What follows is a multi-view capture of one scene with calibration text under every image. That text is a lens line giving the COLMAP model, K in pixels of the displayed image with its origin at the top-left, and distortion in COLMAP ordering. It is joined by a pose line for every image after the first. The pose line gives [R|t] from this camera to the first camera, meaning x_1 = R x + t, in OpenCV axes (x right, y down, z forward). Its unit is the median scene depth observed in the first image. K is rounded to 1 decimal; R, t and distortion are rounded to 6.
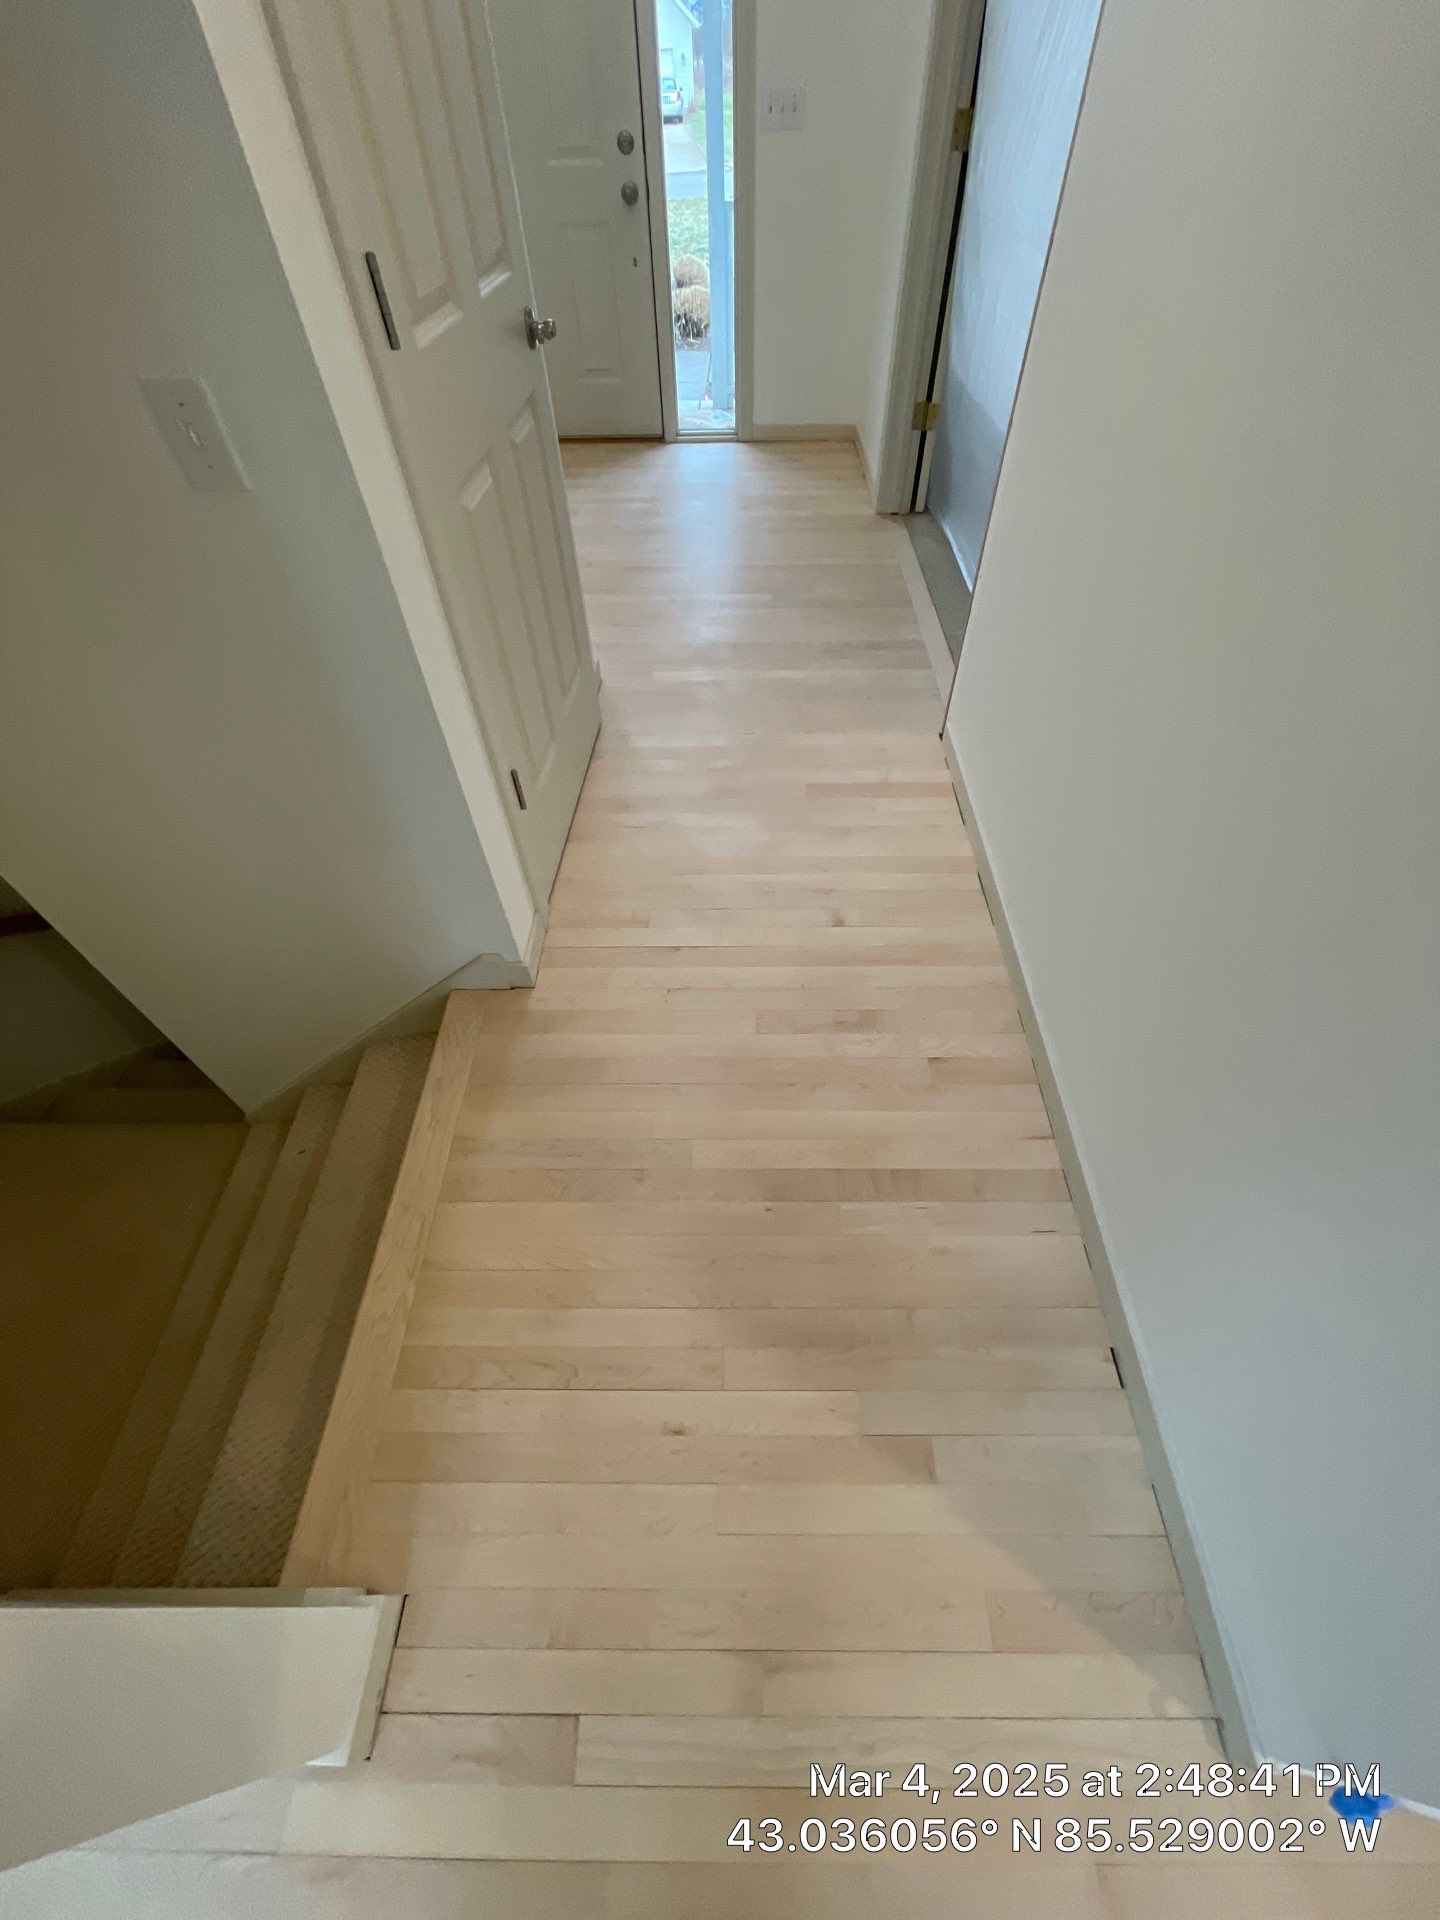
lens RADIAL K [[768.7, 0, 740.2], [0, 768.7, 960.6], [0, 0, 1]] dist [-0.015822, 0.009981]
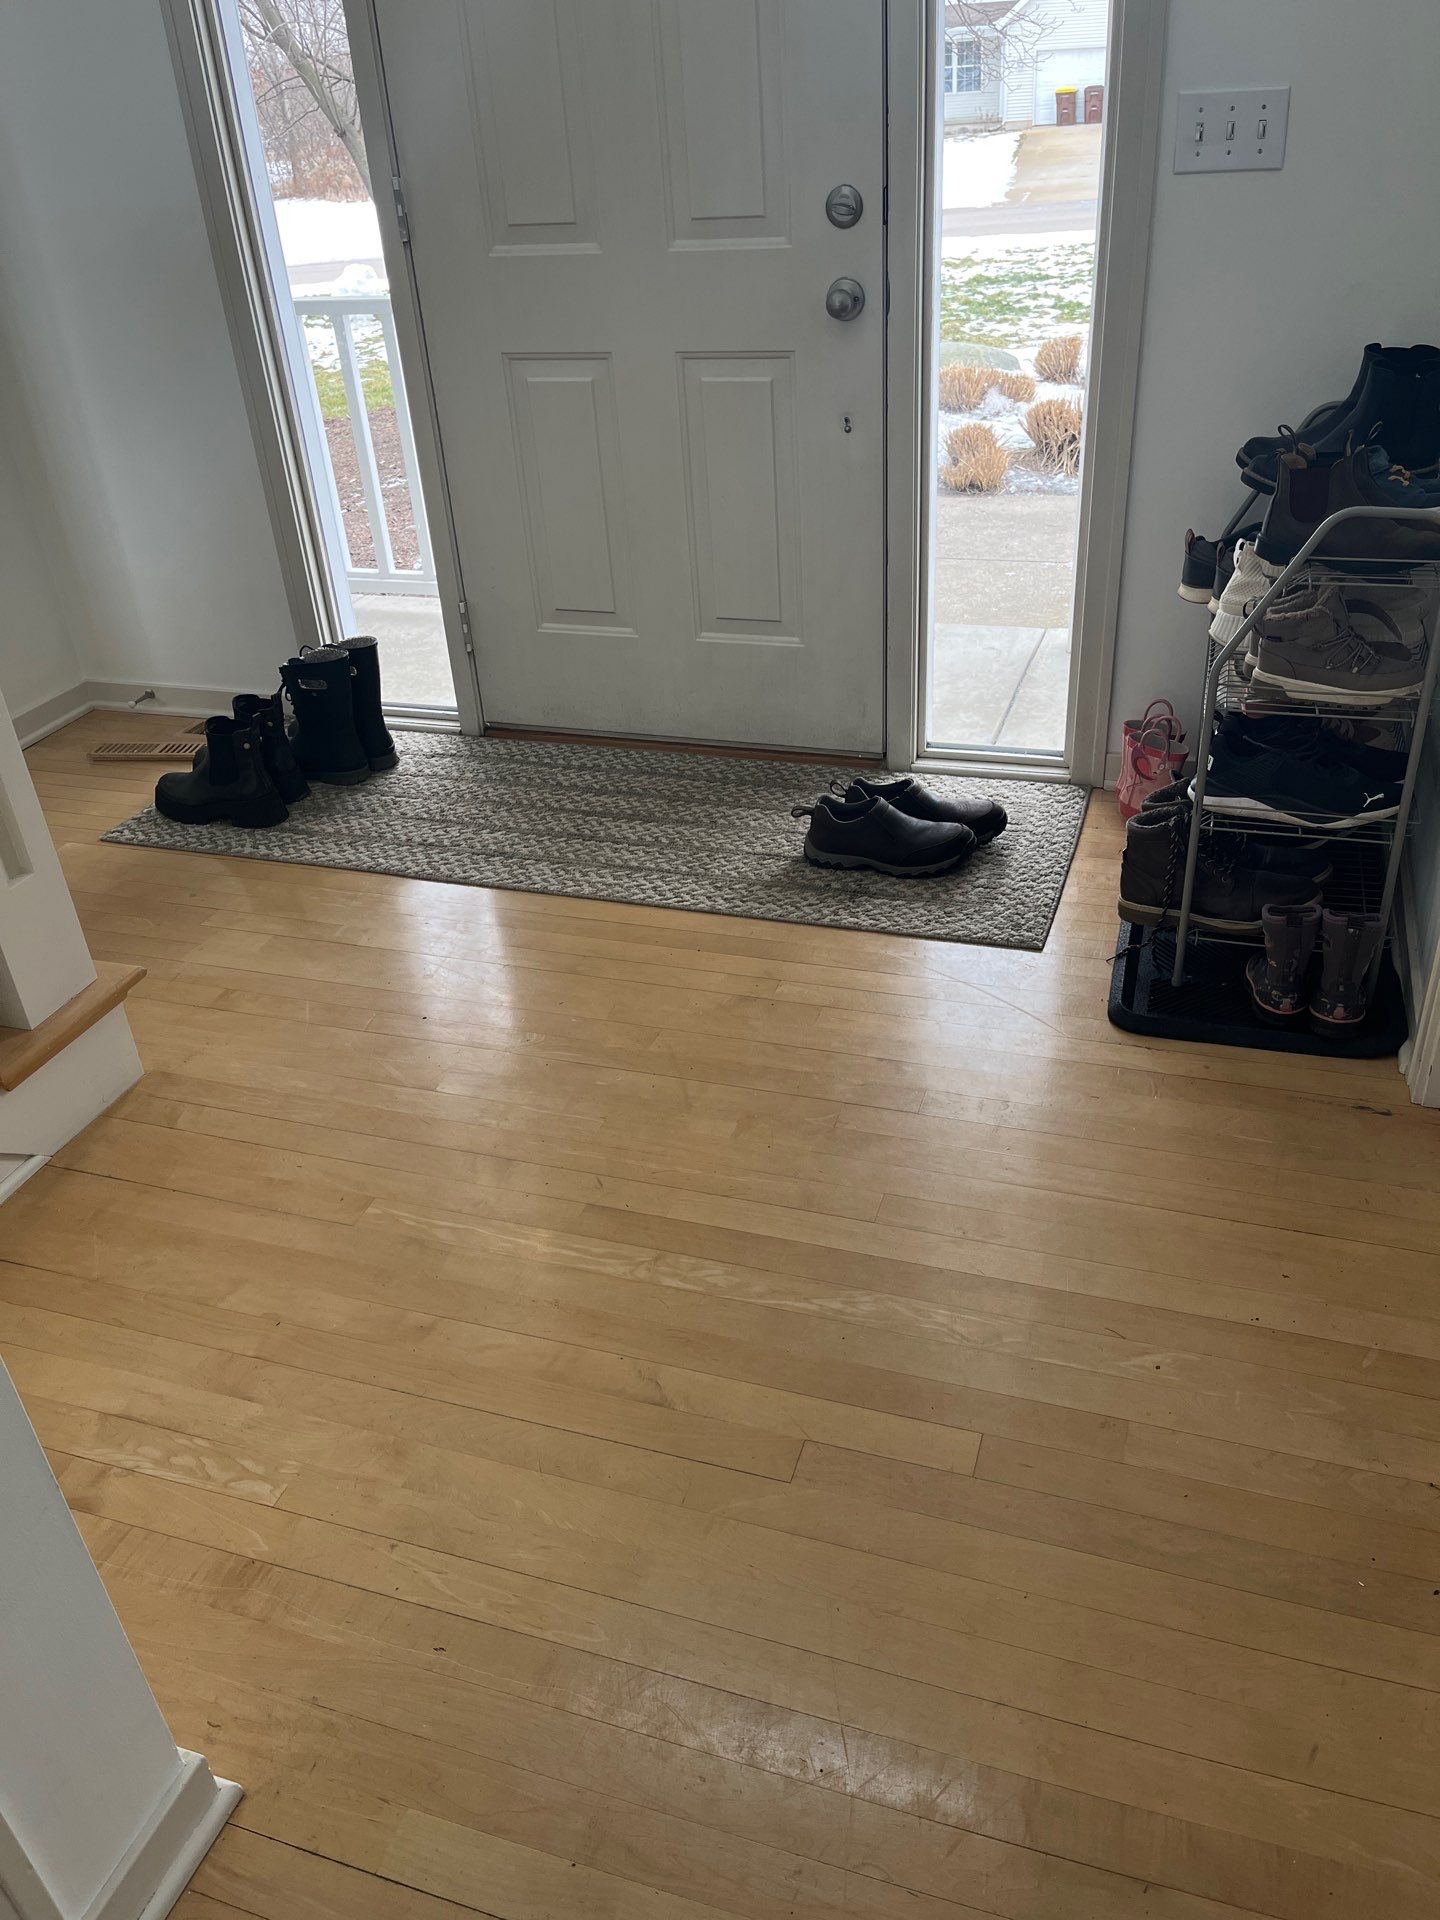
lens RADIAL K [[1450.4, 0, 706.5], [0, 1450.4, 968.3], [0, 0, 1]] dist [0.063081, -0.096468]
pose [[0.942160, 0.123689, -0.311504, 0.146007], [-0.211687, 0.940176, -0.266942, -0.751507], [0.259851, 0.317444, 0.911980, 0.635606]]
